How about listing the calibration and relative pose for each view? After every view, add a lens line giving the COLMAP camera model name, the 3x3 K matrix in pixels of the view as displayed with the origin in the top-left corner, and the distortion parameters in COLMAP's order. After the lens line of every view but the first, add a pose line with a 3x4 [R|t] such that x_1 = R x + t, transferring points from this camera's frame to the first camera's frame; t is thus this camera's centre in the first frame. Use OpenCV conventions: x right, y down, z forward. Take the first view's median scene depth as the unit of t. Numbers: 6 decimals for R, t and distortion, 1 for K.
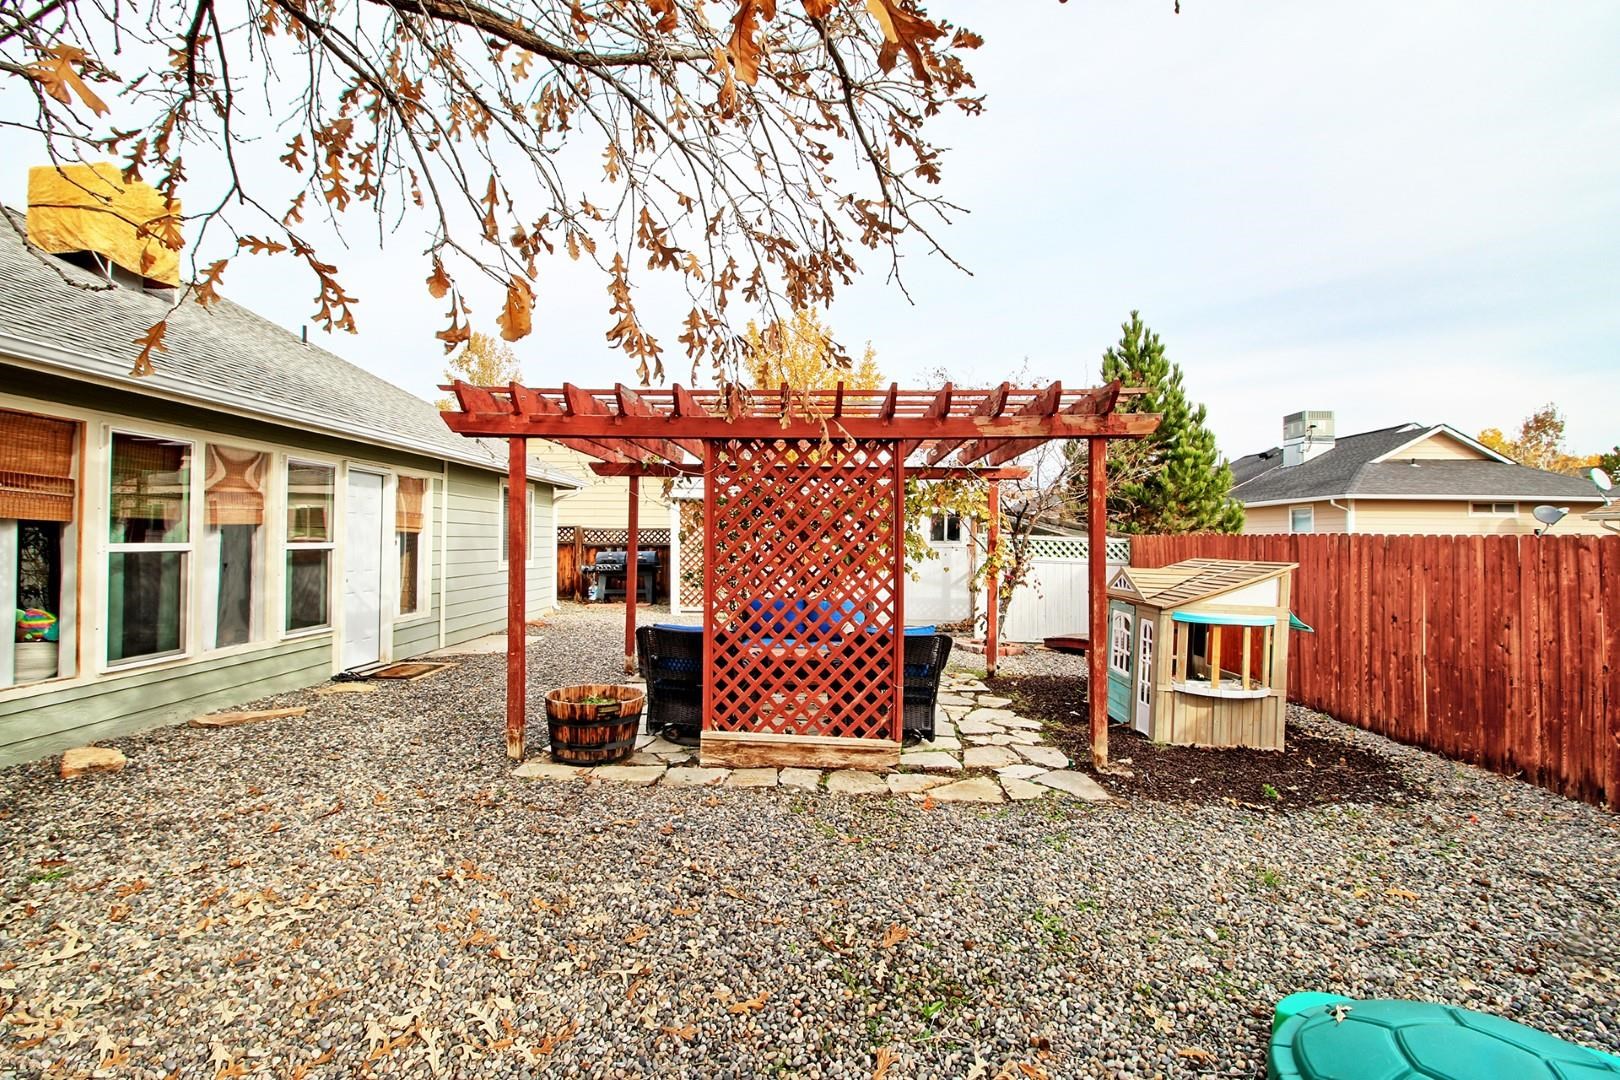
lens RADIAL K [[740.5, 0, 810.2], [0, 740.5, 536.0], [0, 0, 1]] dist [-0.029302, -0.000066]
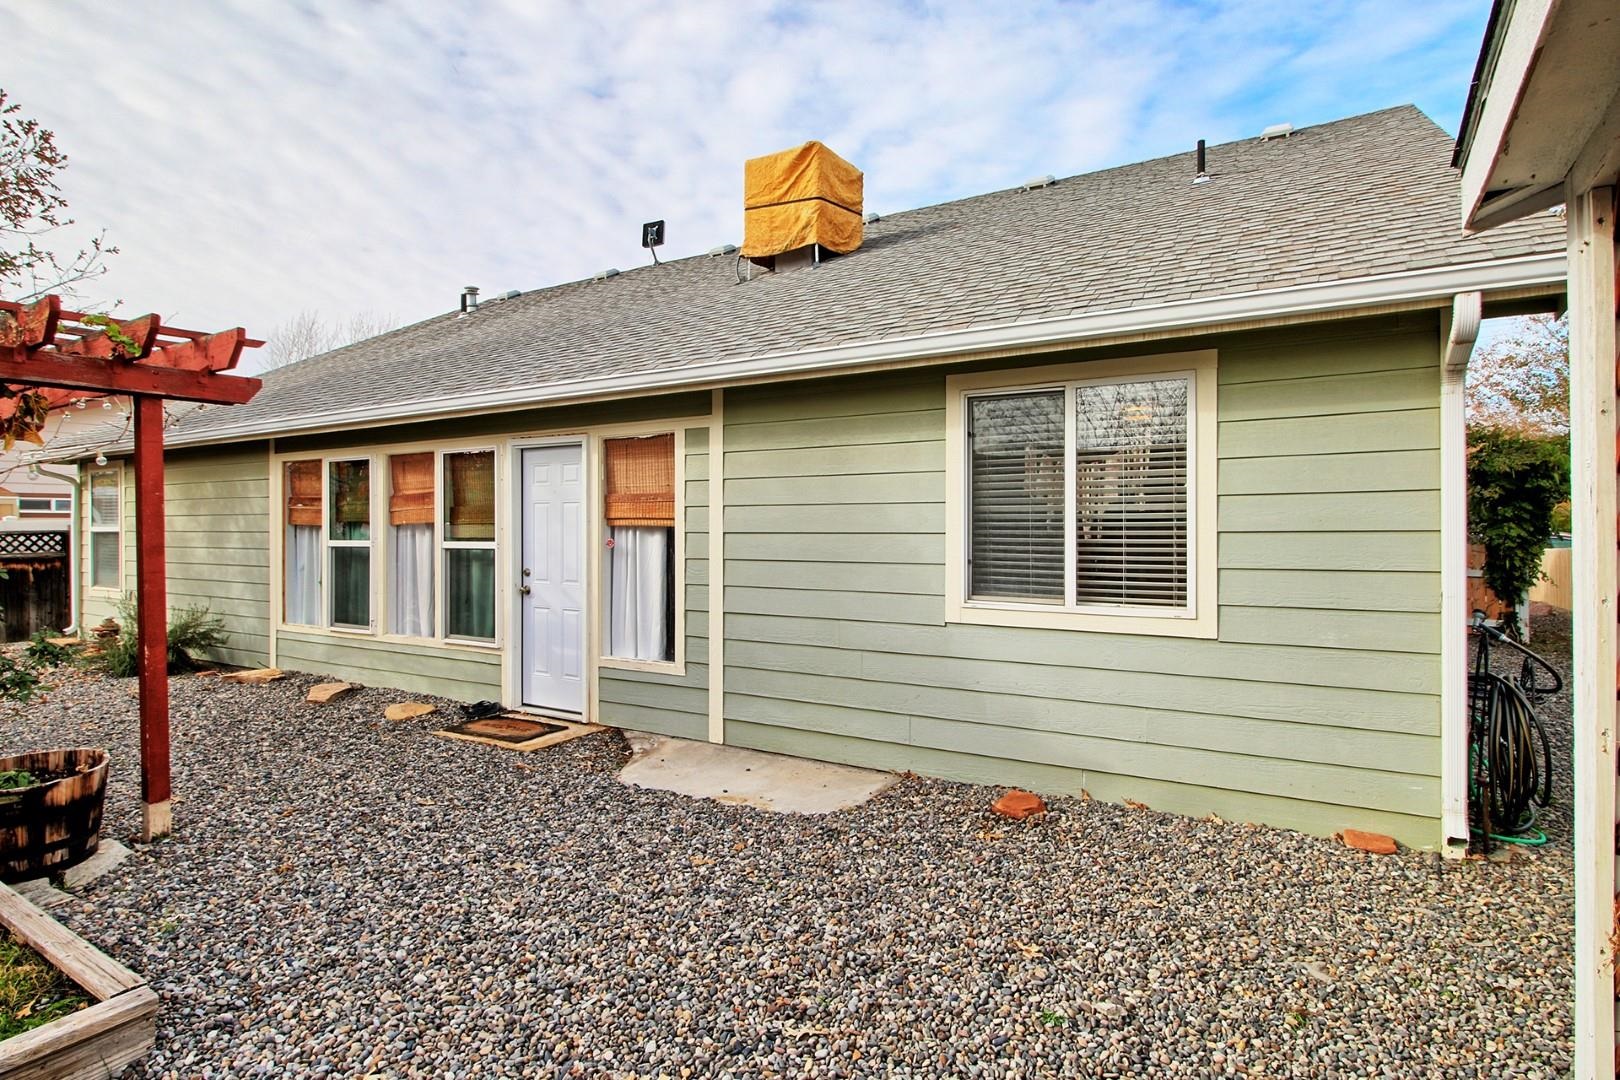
lens RADIAL K [[889.1, 0, 809.1], [0, 889.1, 534.5], [0, 0, 1]] dist [-0.003176, -0.005603]
pose [[-0.527609, 0.000203, -0.849488, 0.024381], [0.005354, 0.999981, -0.003086, 0.007555], [0.849471, -0.006177, -0.527600, 2.130669]]
